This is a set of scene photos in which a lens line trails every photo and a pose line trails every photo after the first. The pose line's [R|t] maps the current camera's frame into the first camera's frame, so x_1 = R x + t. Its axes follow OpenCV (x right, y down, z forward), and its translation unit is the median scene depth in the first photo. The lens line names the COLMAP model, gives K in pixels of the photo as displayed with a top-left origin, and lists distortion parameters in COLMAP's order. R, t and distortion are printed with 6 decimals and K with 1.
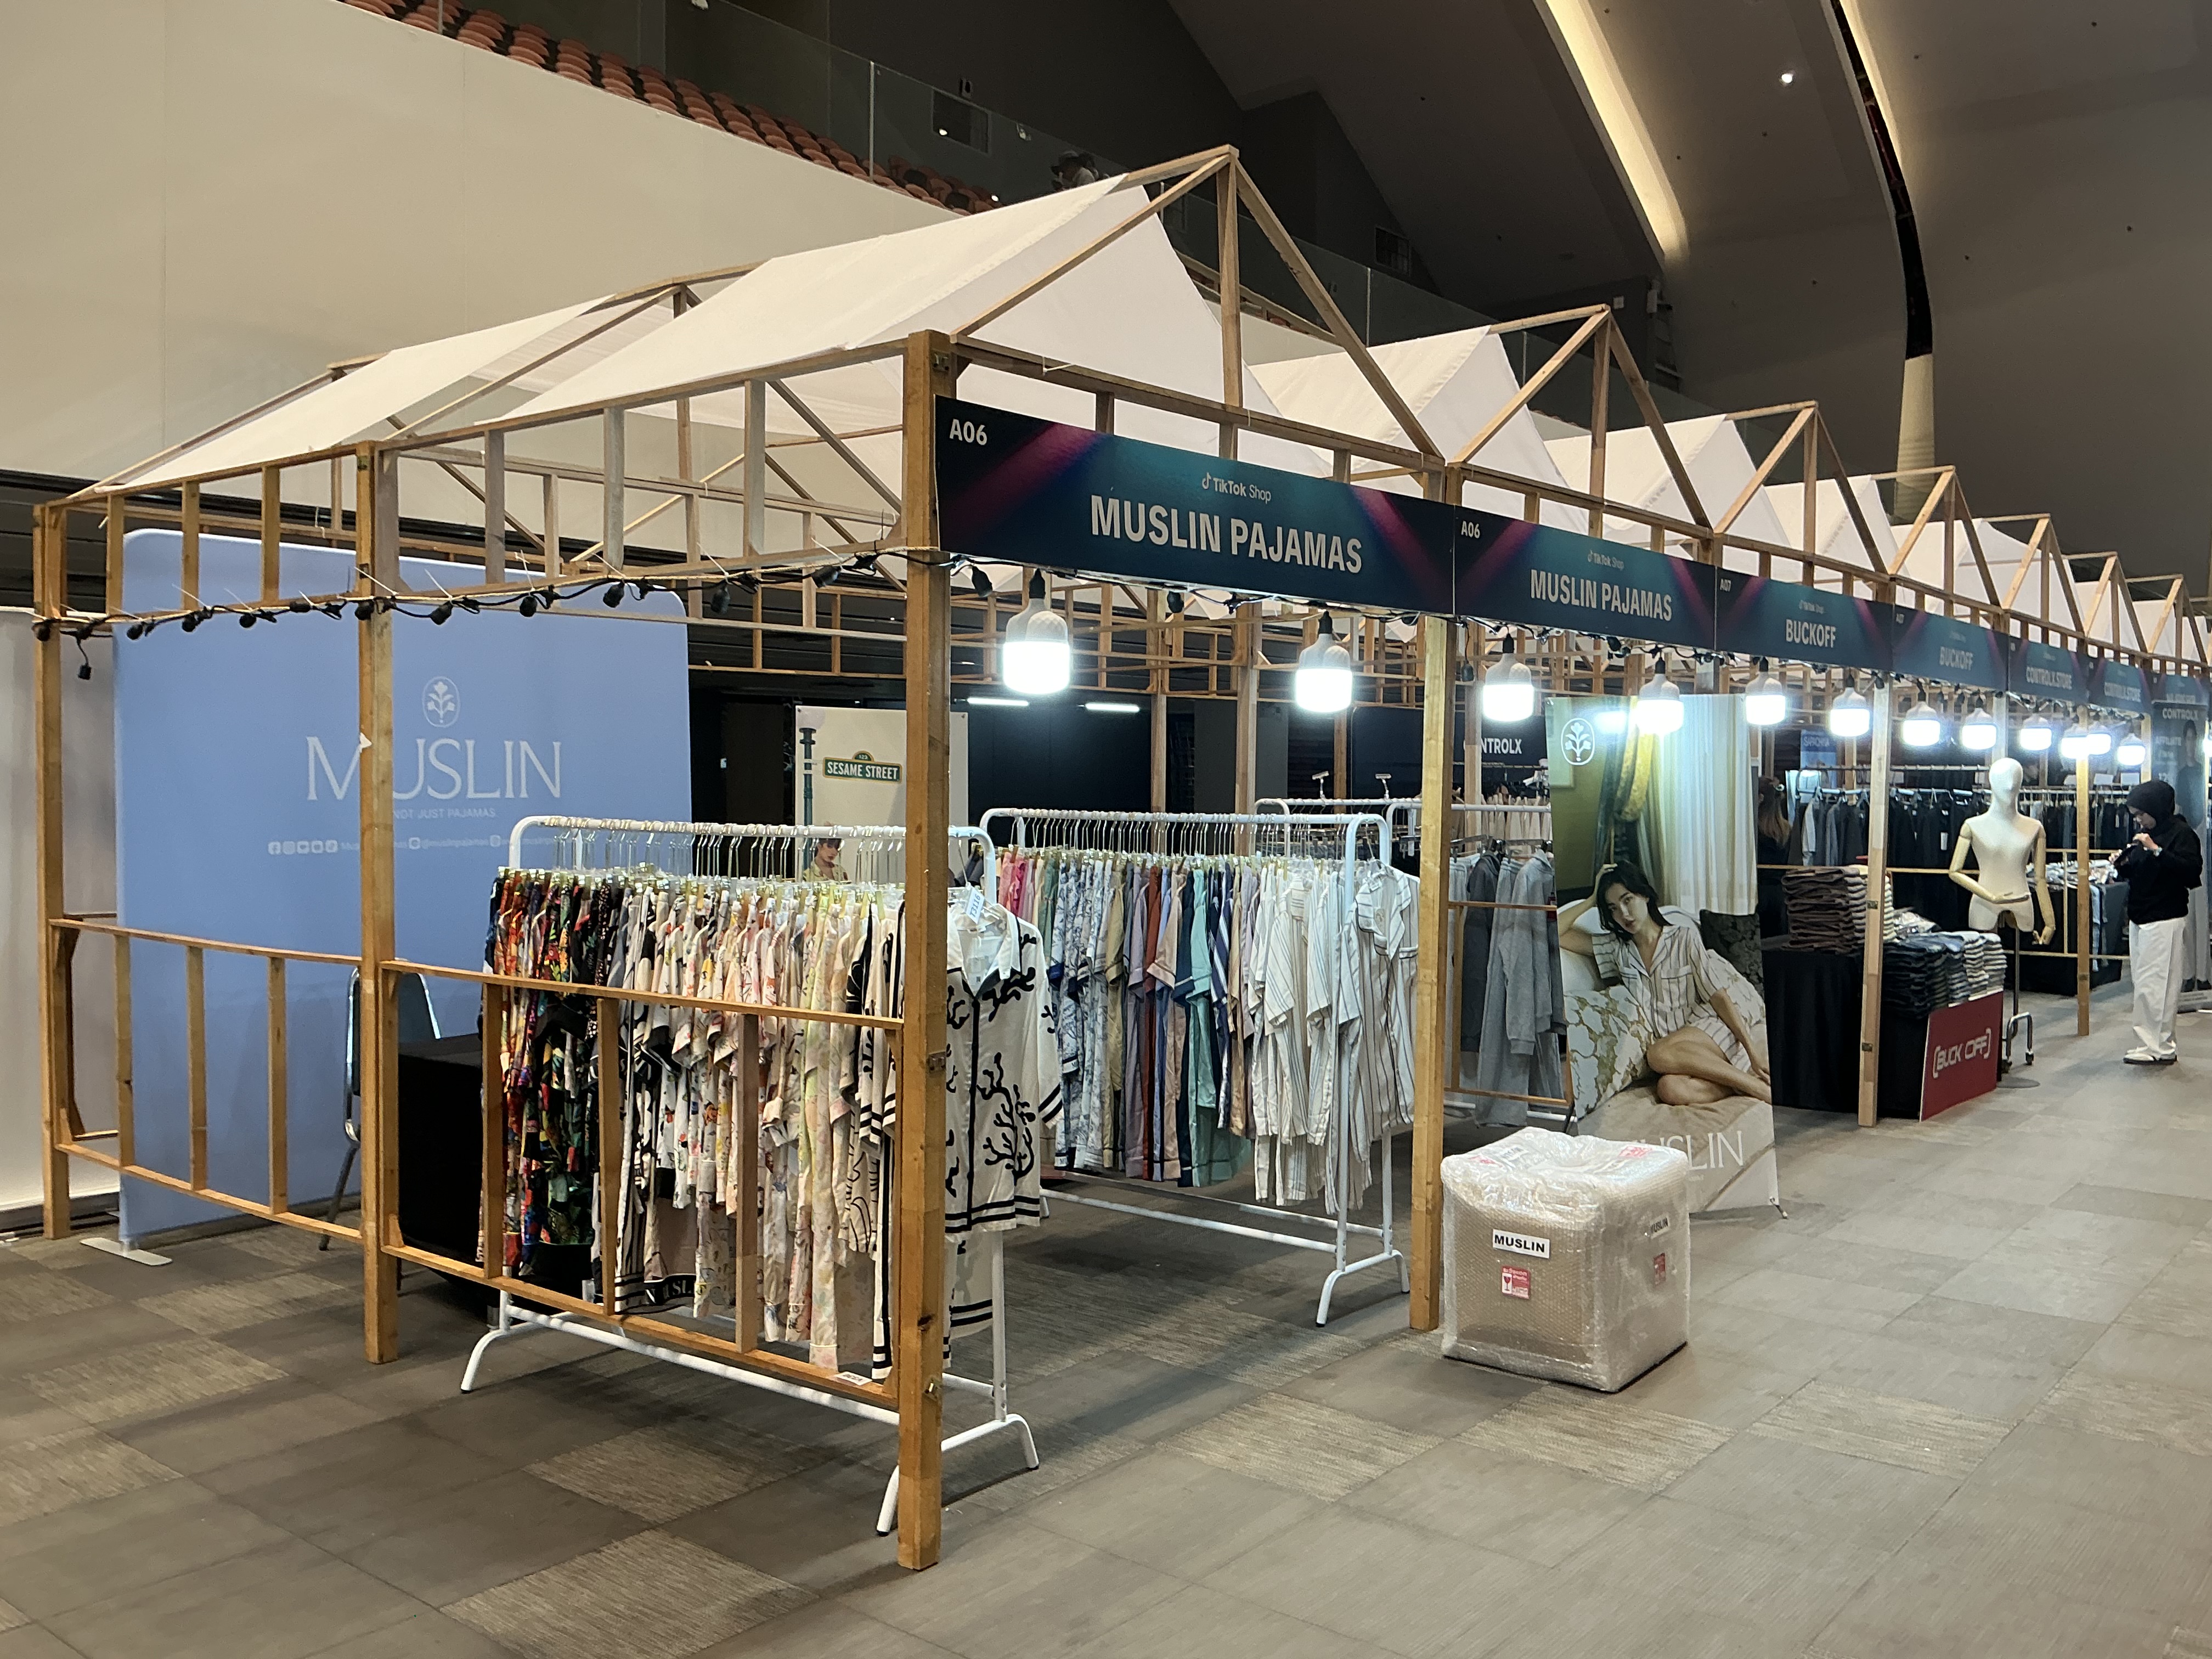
lens RADIAL K [[1895.1, 0, 1092.6], [0, 1895.1, 833.6], [0, 0, 1]] dist [0.057600, -0.060300]
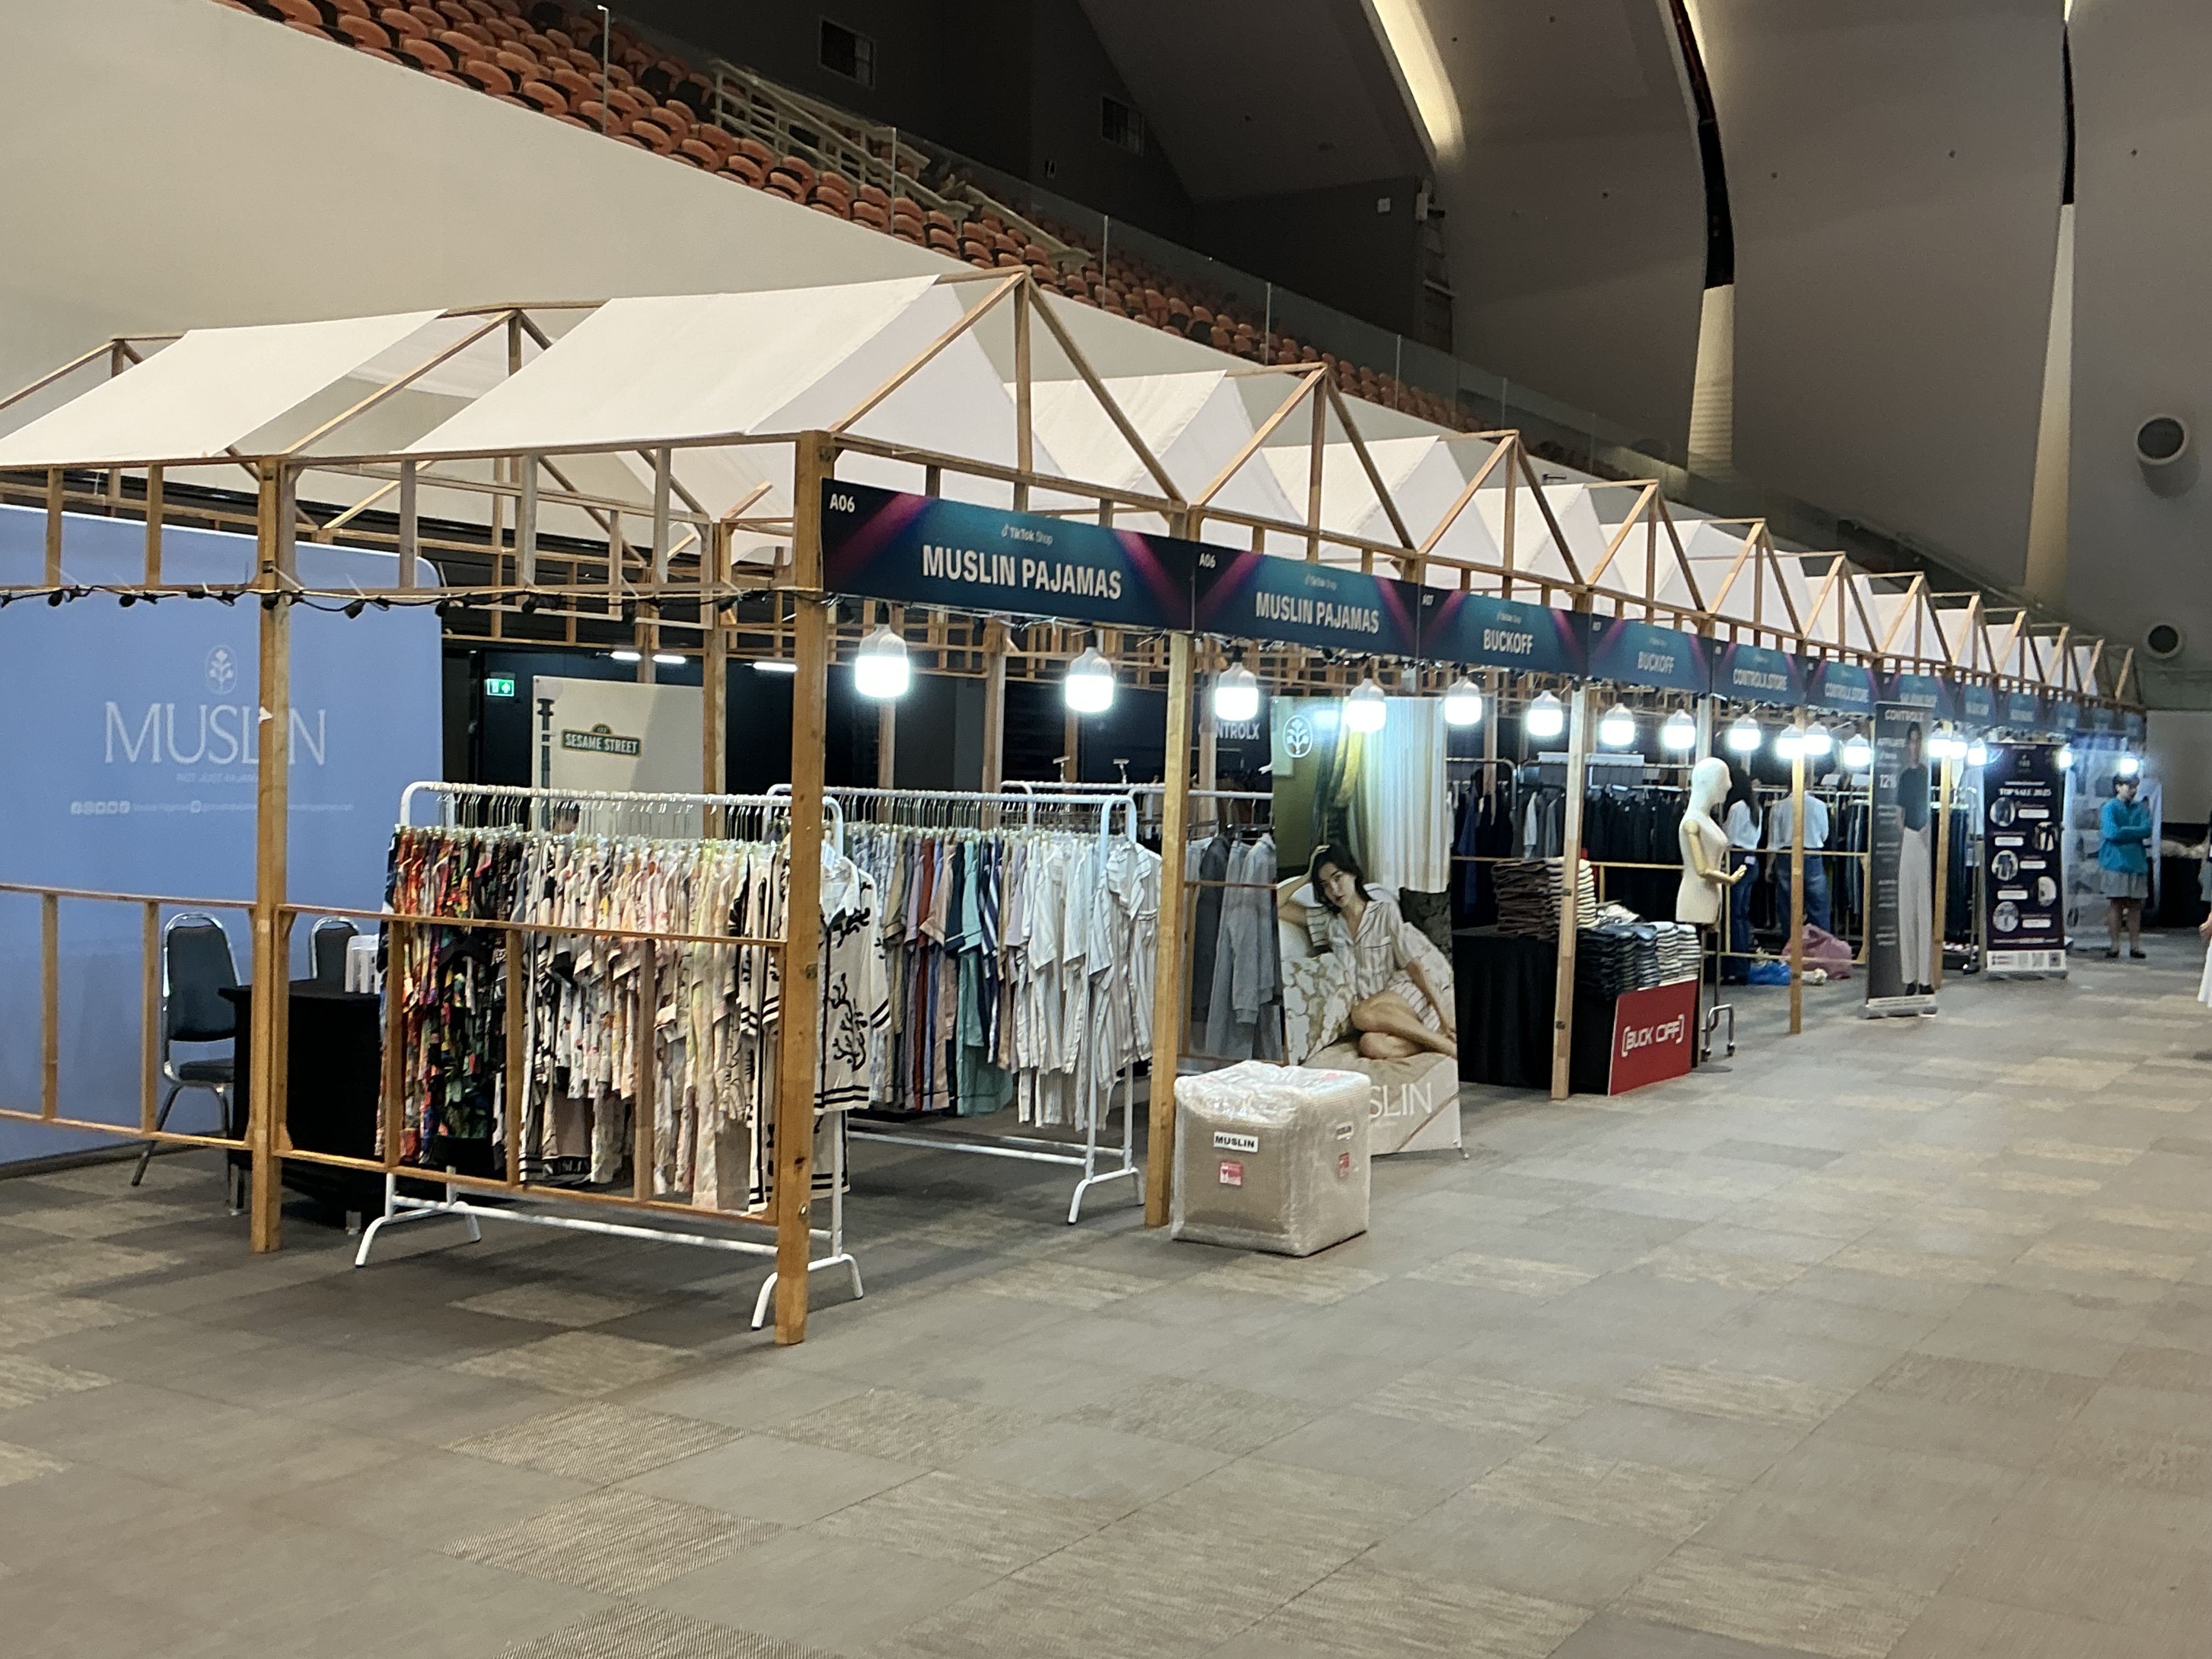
lens RADIAL K [[2558.3, 0, 1118.4], [0, 2558.3, 834.9], [0, 0, 1]] dist [-0.002180, 0.000000]
pose [[0.986520, 0.018158, 0.162630, -0.118915], [-0.018561, 0.999827, 0.000955, 0.013439], [-0.162584, -0.003961, 0.986687, -0.598190]]
